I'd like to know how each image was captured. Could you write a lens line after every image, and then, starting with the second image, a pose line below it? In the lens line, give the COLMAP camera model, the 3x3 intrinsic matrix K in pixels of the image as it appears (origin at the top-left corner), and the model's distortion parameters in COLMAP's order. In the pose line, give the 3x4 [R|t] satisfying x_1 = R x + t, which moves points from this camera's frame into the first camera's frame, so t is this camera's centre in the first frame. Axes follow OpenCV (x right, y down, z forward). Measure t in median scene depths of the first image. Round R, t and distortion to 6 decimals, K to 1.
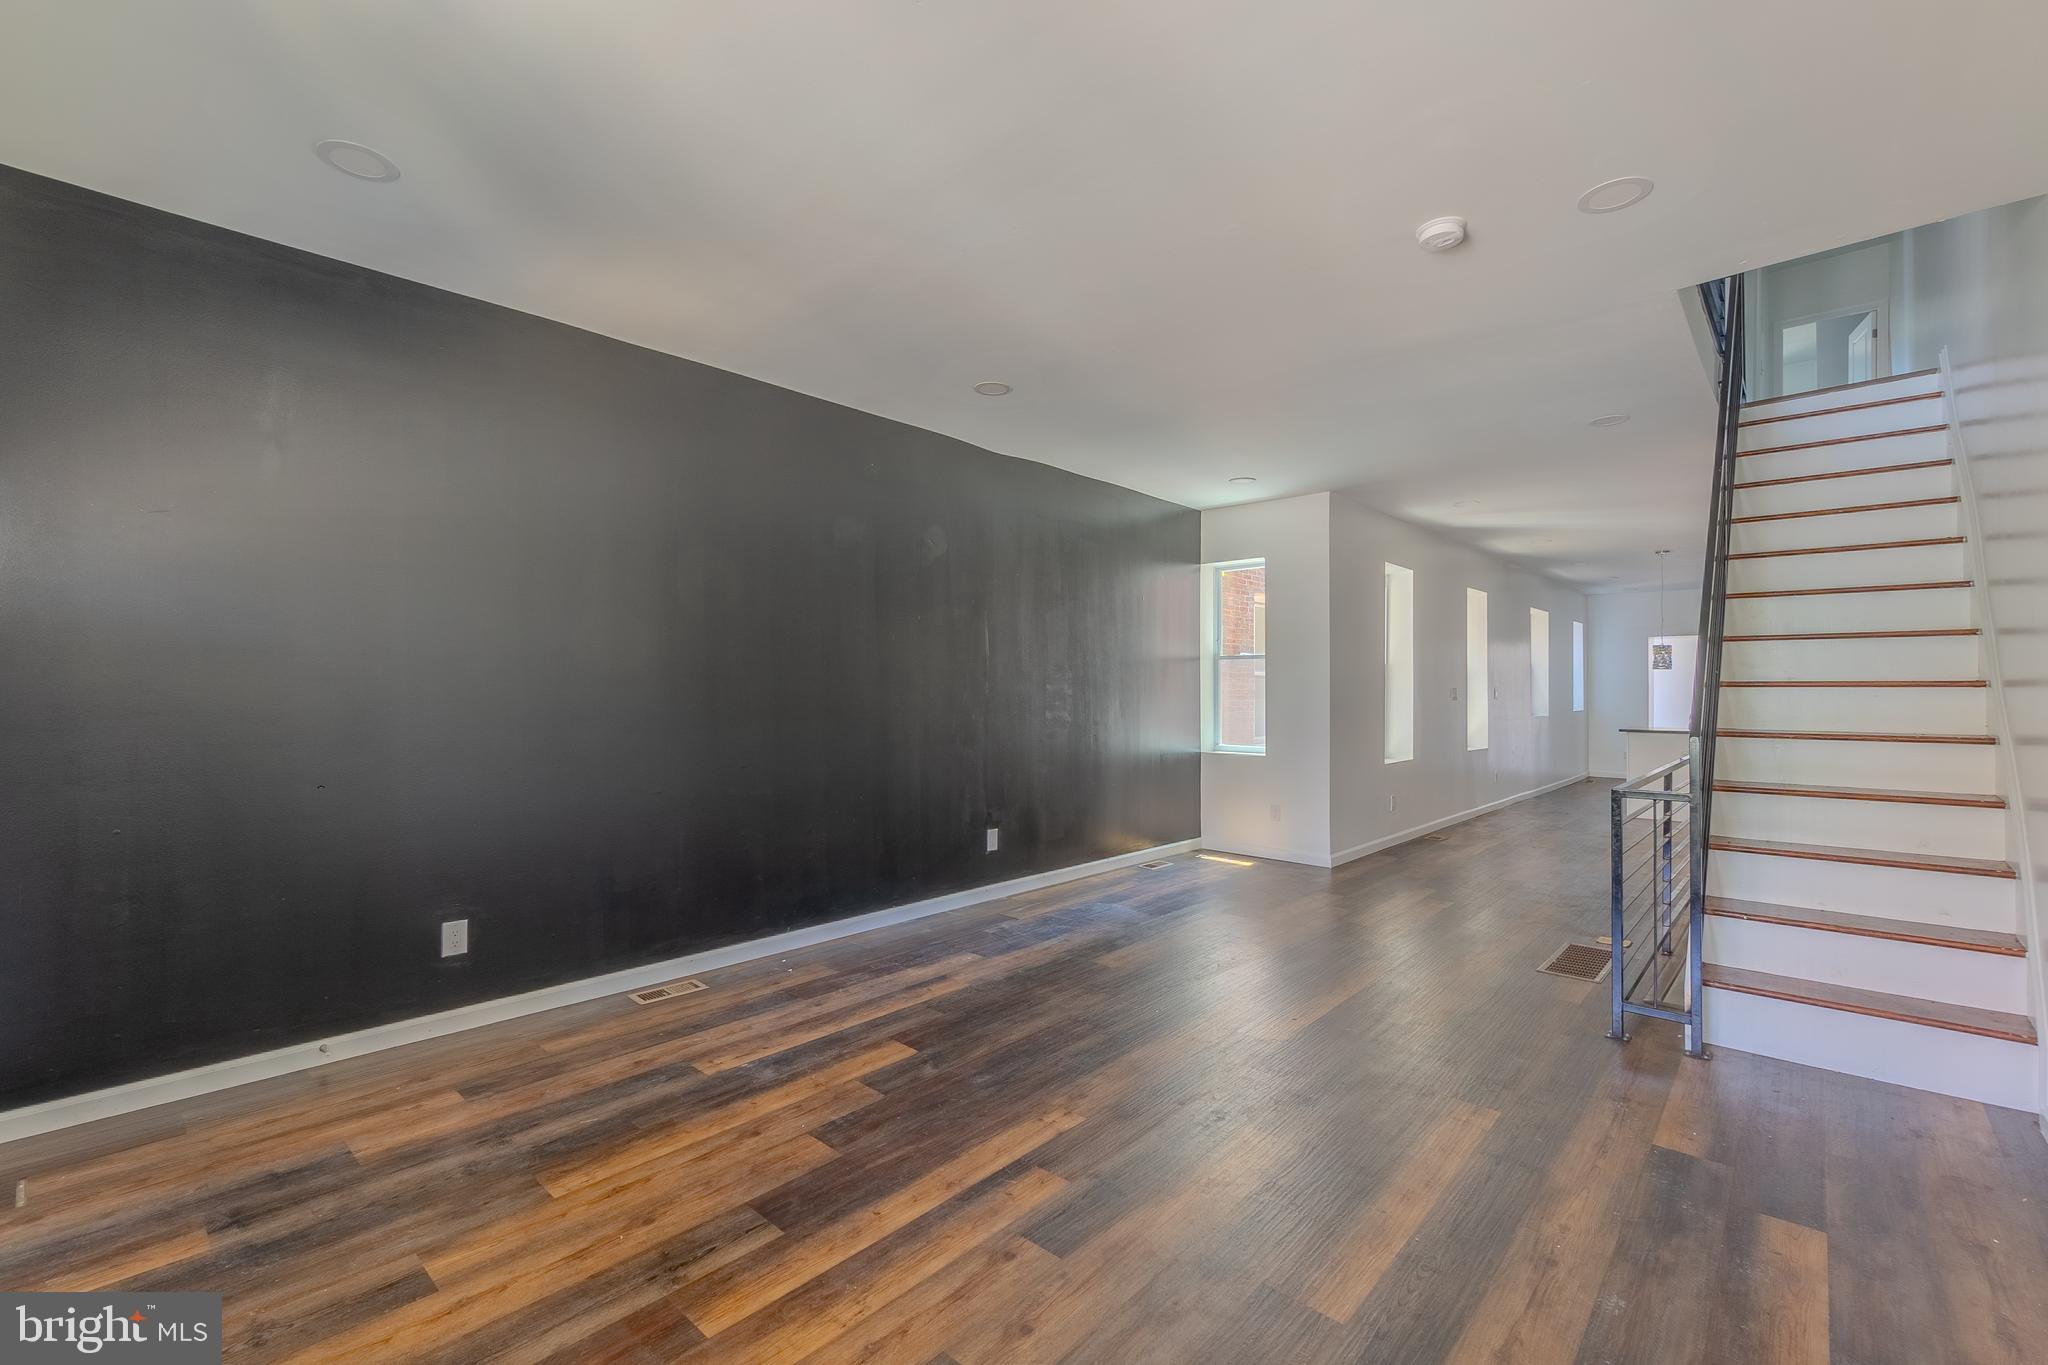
lens RADIAL K [[875.4, 0, 1011.9], [0, 875.4, 682.9], [0, 0, 1]] dist [0.005928, 0.000009]
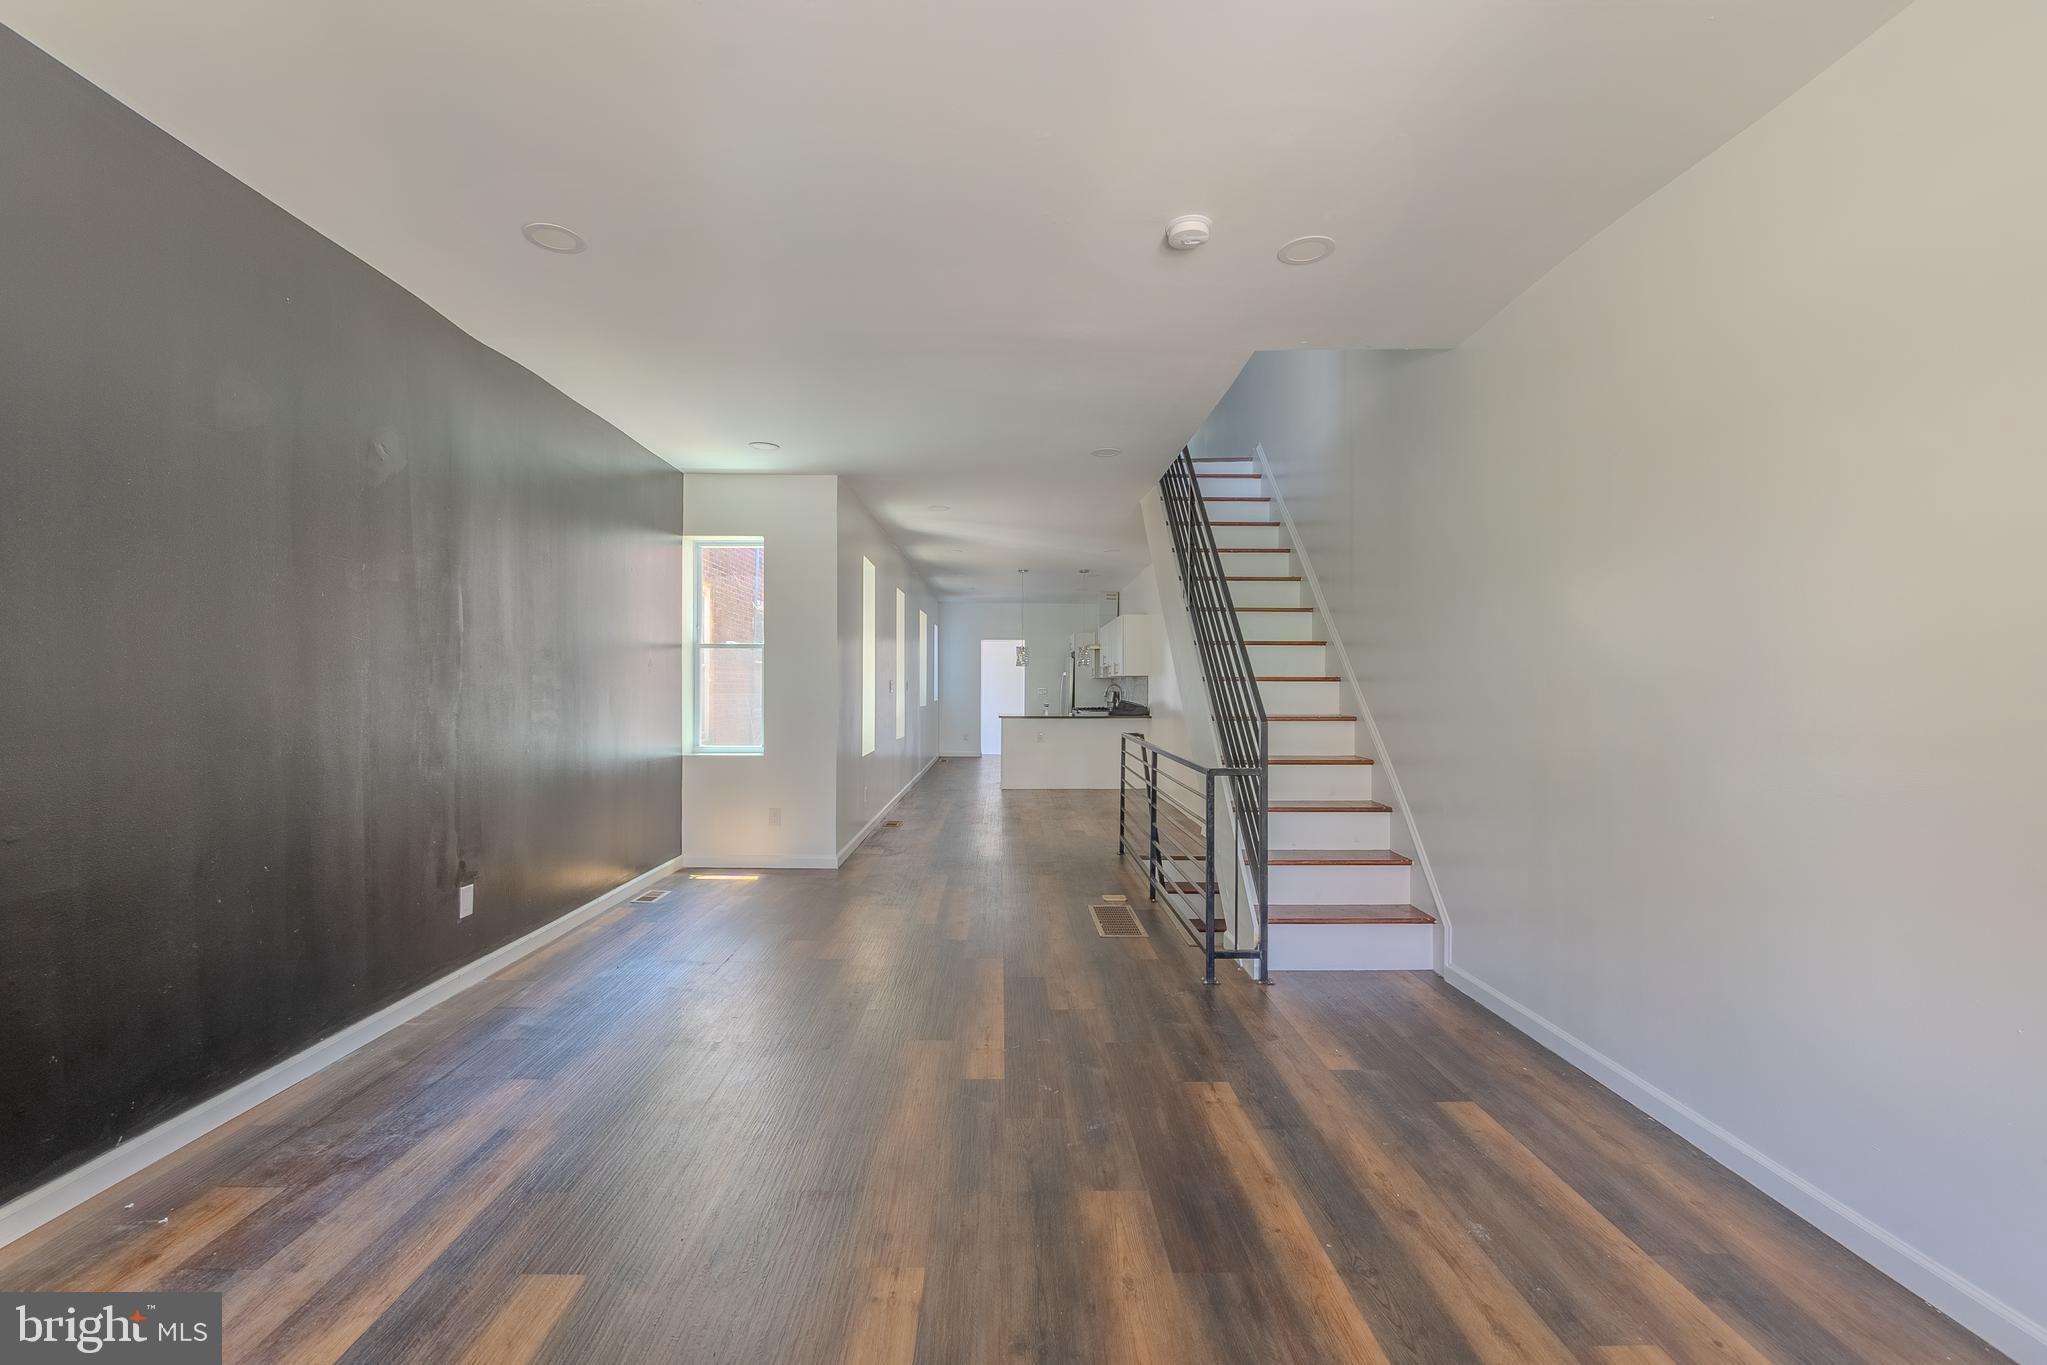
lens RADIAL K [[875.1, 0, 1010.0], [0, 875.1, 677.6], [0, 0, 1]] dist [0.014396, -0.008160]
pose [[0.729881, 0.004773, 0.683557, -0.192468], [-0.006386, 0.999980, -0.000163, 0.001752], [-0.683544, -0.004246, 0.729897, 0.217584]]
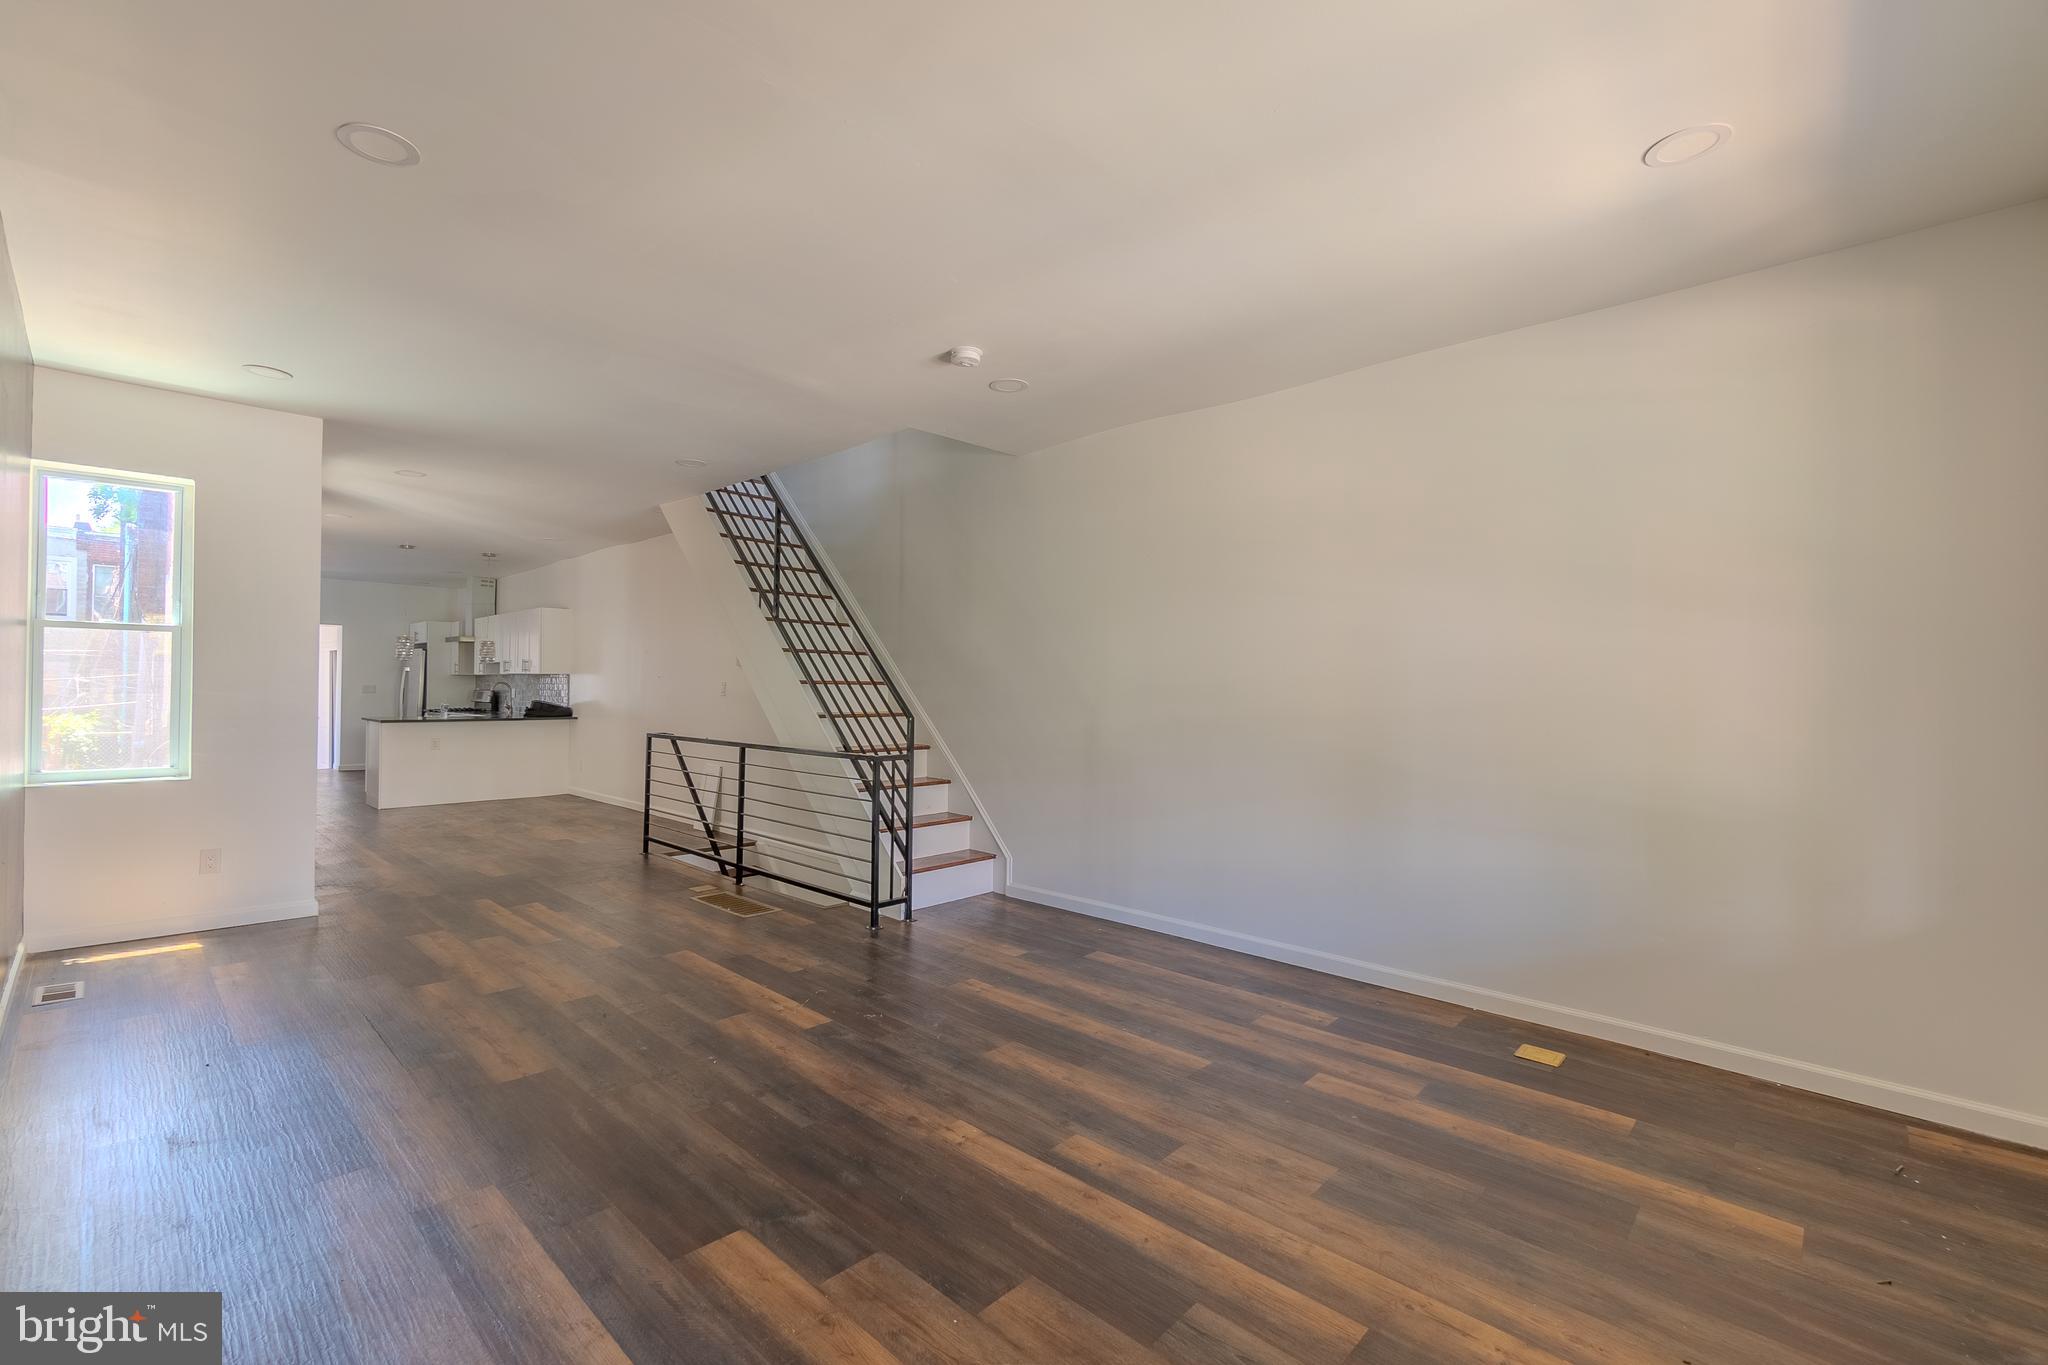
lens RADIAL K [[875.4, 0, 1011.9], [0, 875.4, 682.9], [0, 0, 1]] dist [0.005928, 0.000009]
pose [[0.022361, 0.002911, 0.999746, -0.477066], [-0.018617, 0.999824, -0.002495, 0.000624], [-0.999577, -0.018557, 0.022411, 0.485243]]
